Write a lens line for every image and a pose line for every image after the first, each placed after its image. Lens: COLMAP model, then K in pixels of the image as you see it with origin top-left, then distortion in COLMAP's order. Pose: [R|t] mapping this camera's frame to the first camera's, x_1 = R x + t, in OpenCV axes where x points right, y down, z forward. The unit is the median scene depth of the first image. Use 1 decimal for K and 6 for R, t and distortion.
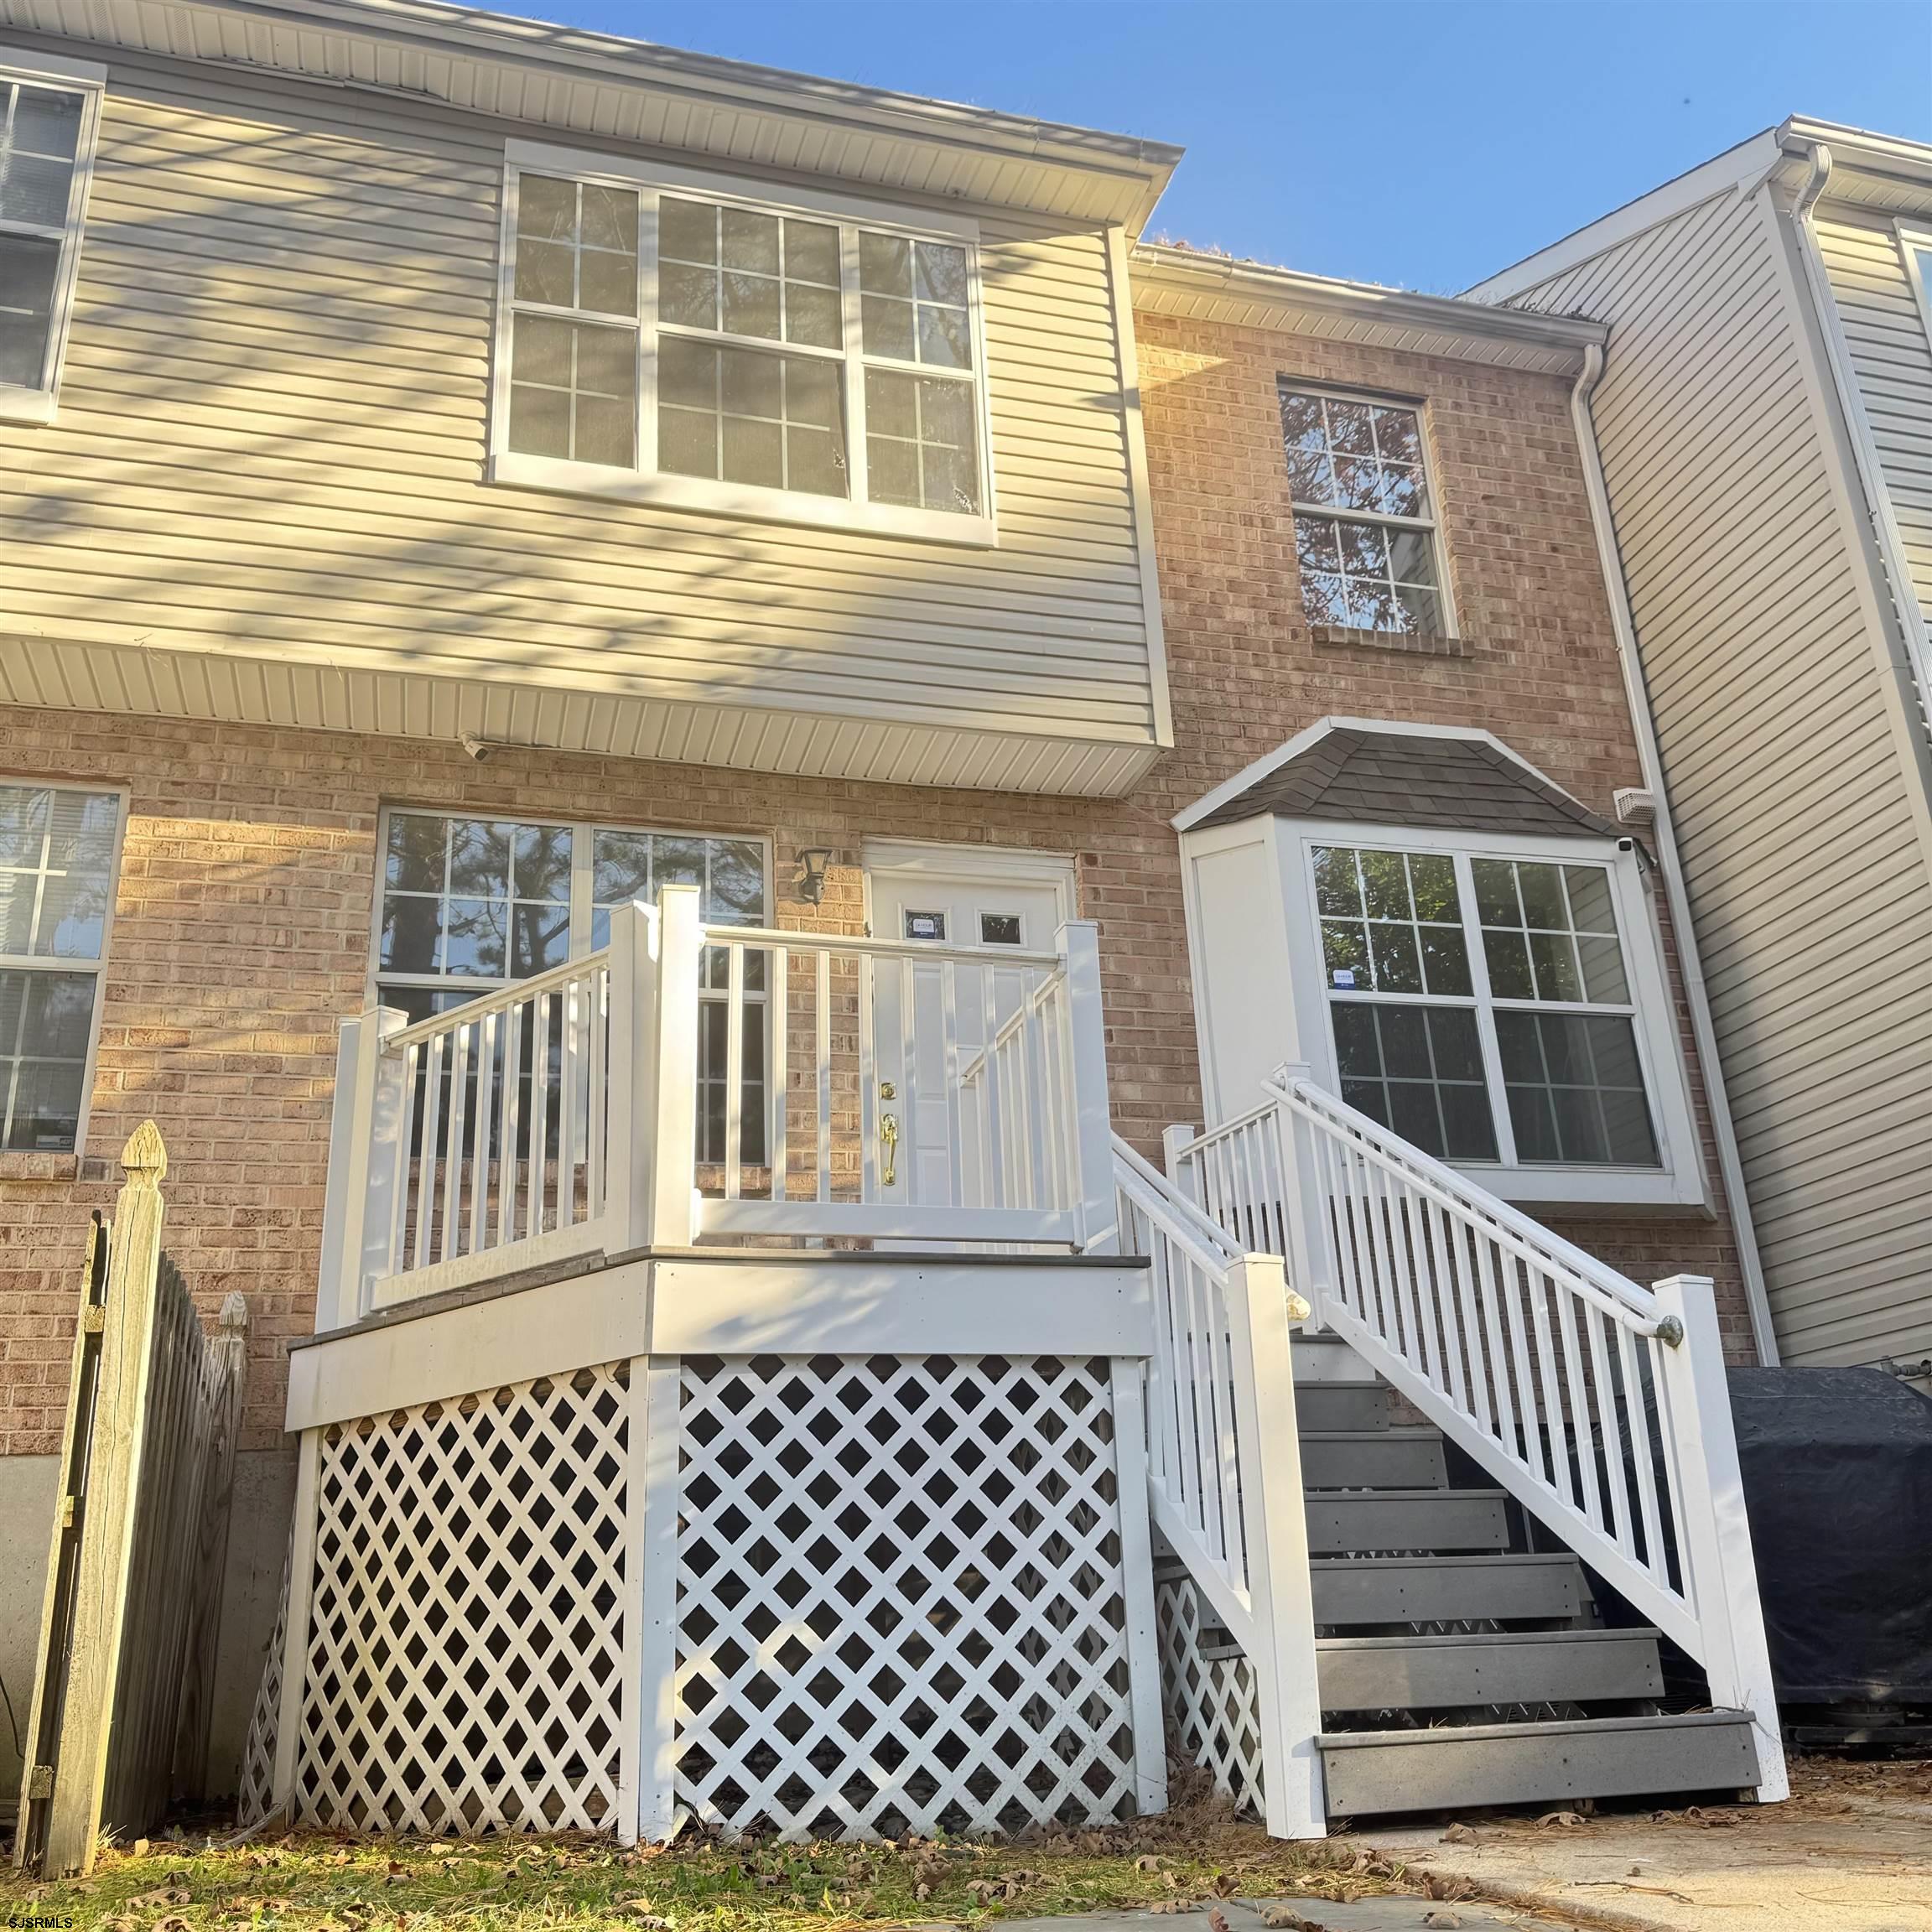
lens RADIAL K [[1760.5, 0, 971.4], [0, 1760.5, 978.1], [0, 0, 1]] dist [-0.012718, 0.000000]
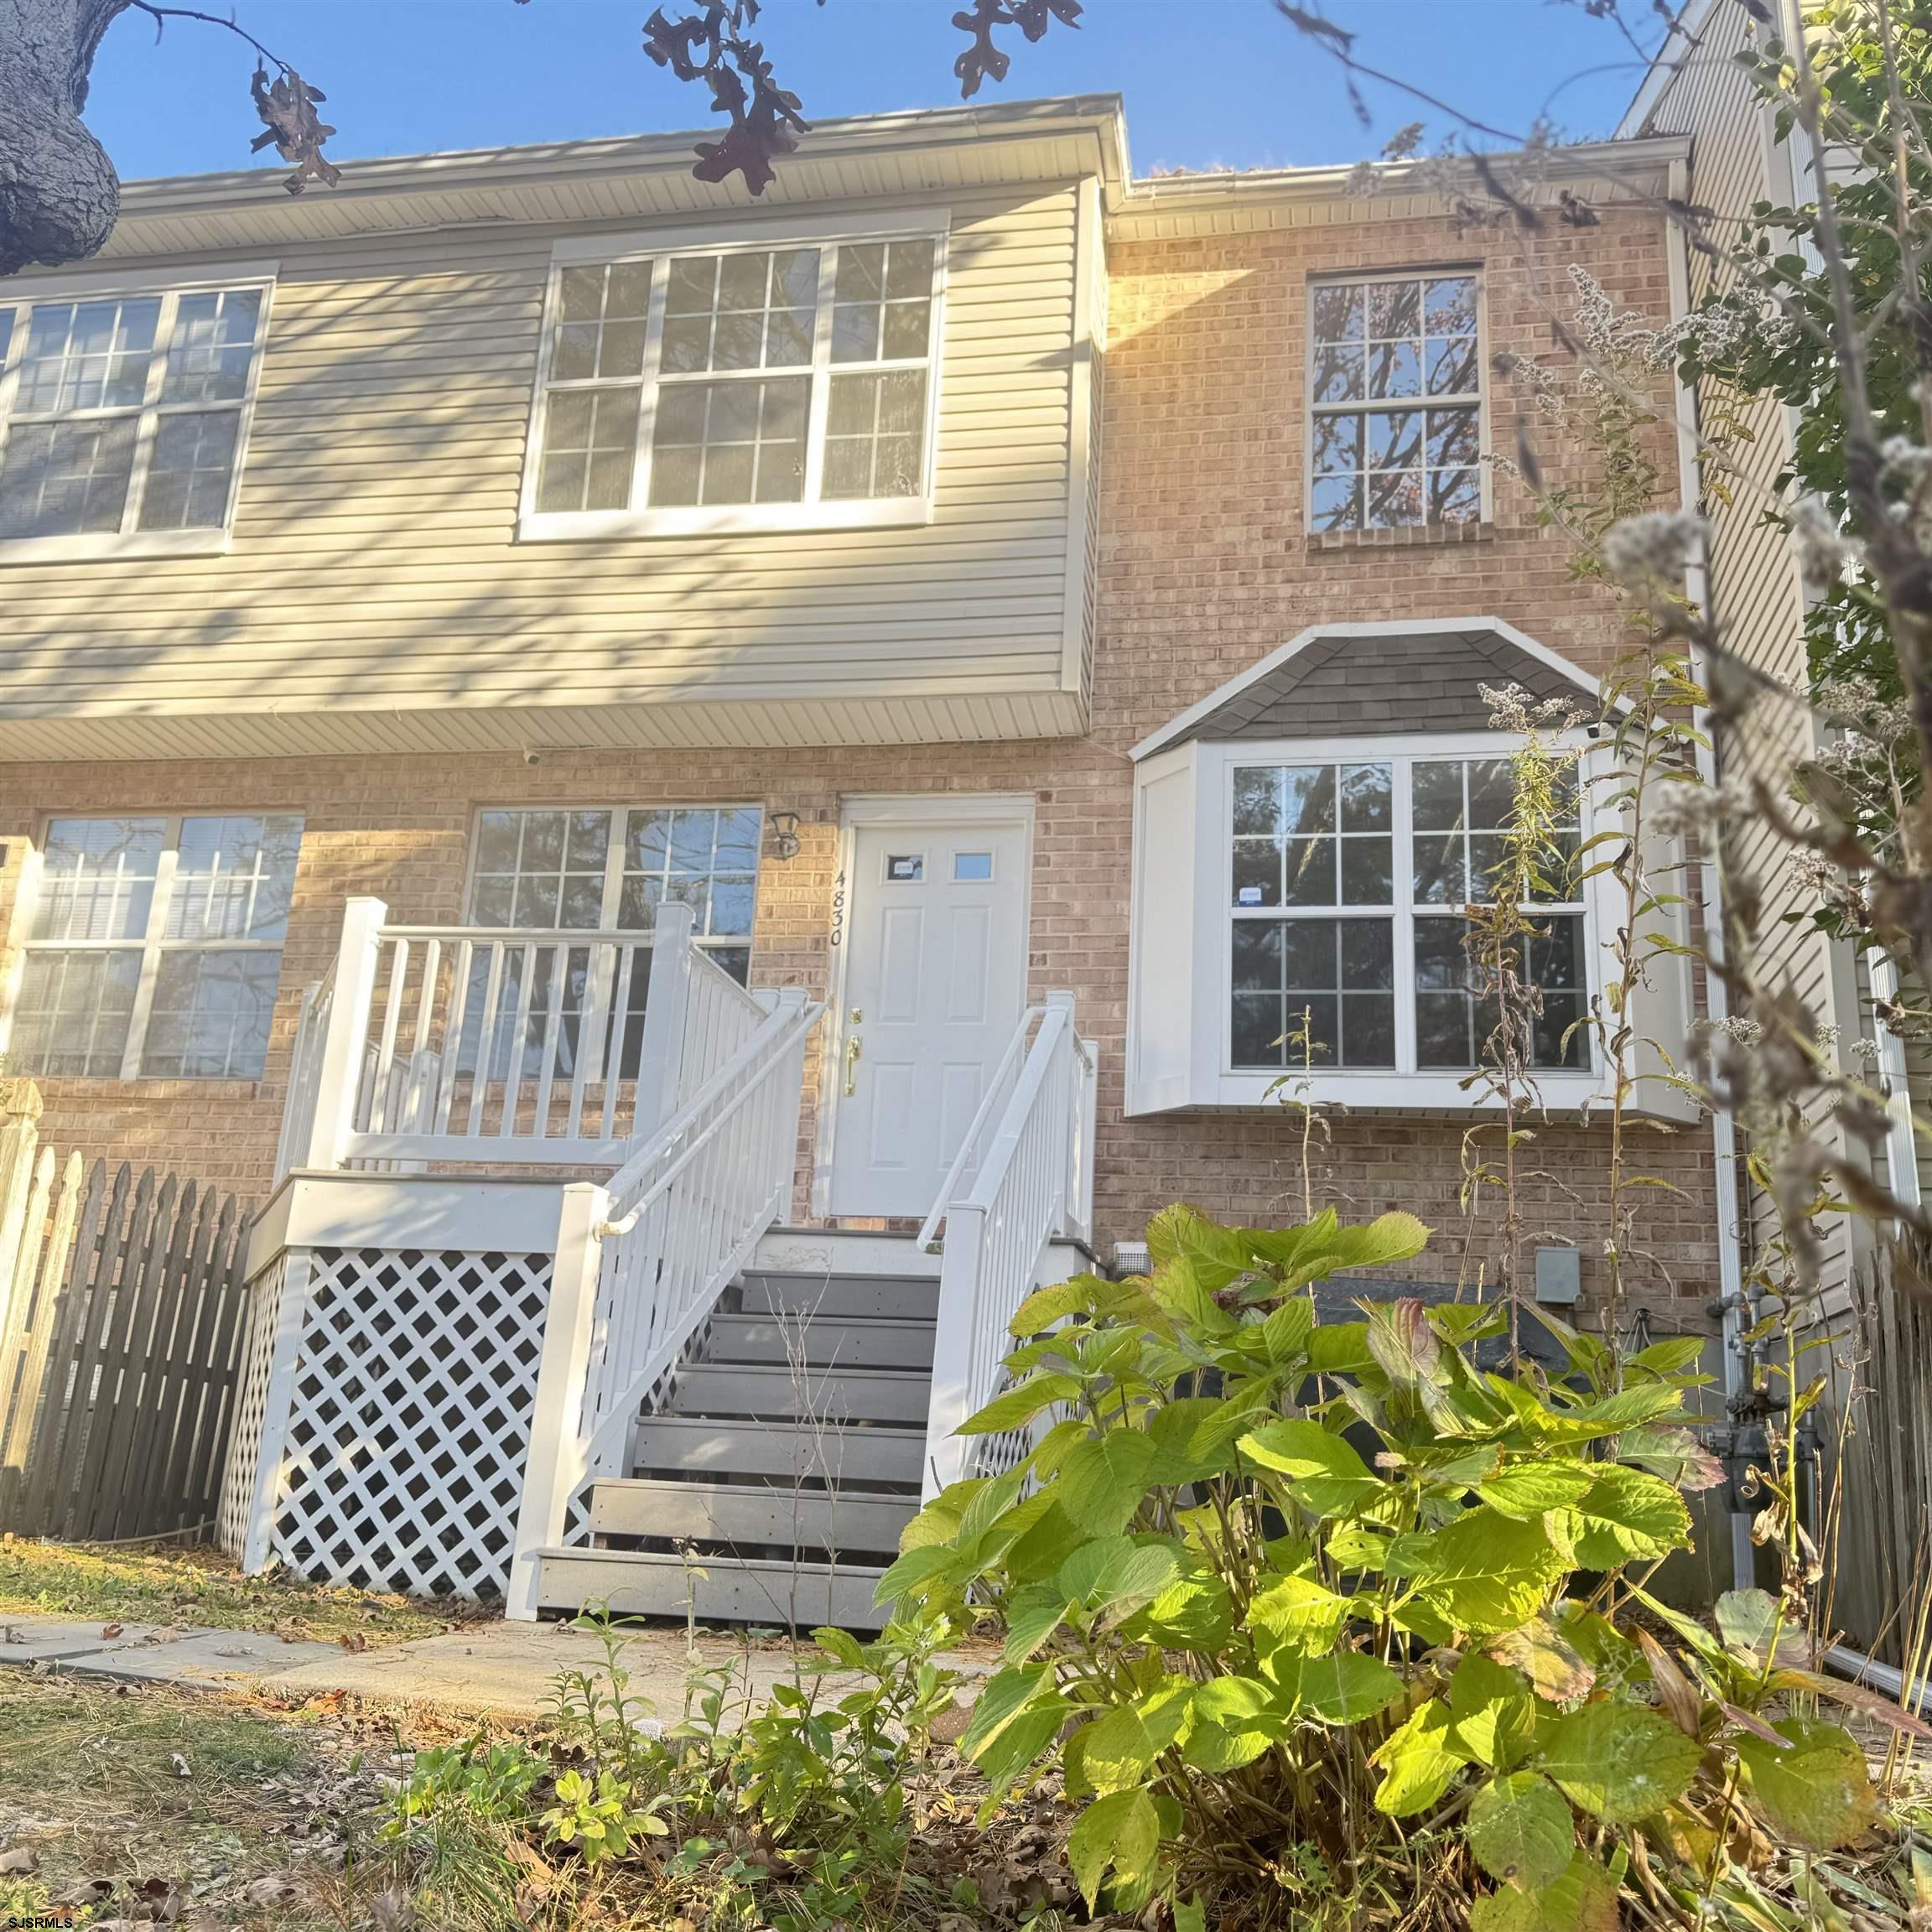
lens RADIAL K [[1760.5, 0, 950.6], [0, 1760.5, 969.2], [0, 0, 1]] dist [-0.012718, 0.000000]
pose [[0.895635, -0.034787, -0.443427, 0.517211], [0.068985, 0.995737, 0.061221, -0.032814], [0.439408, -0.085421, 0.894217, -0.011162]]
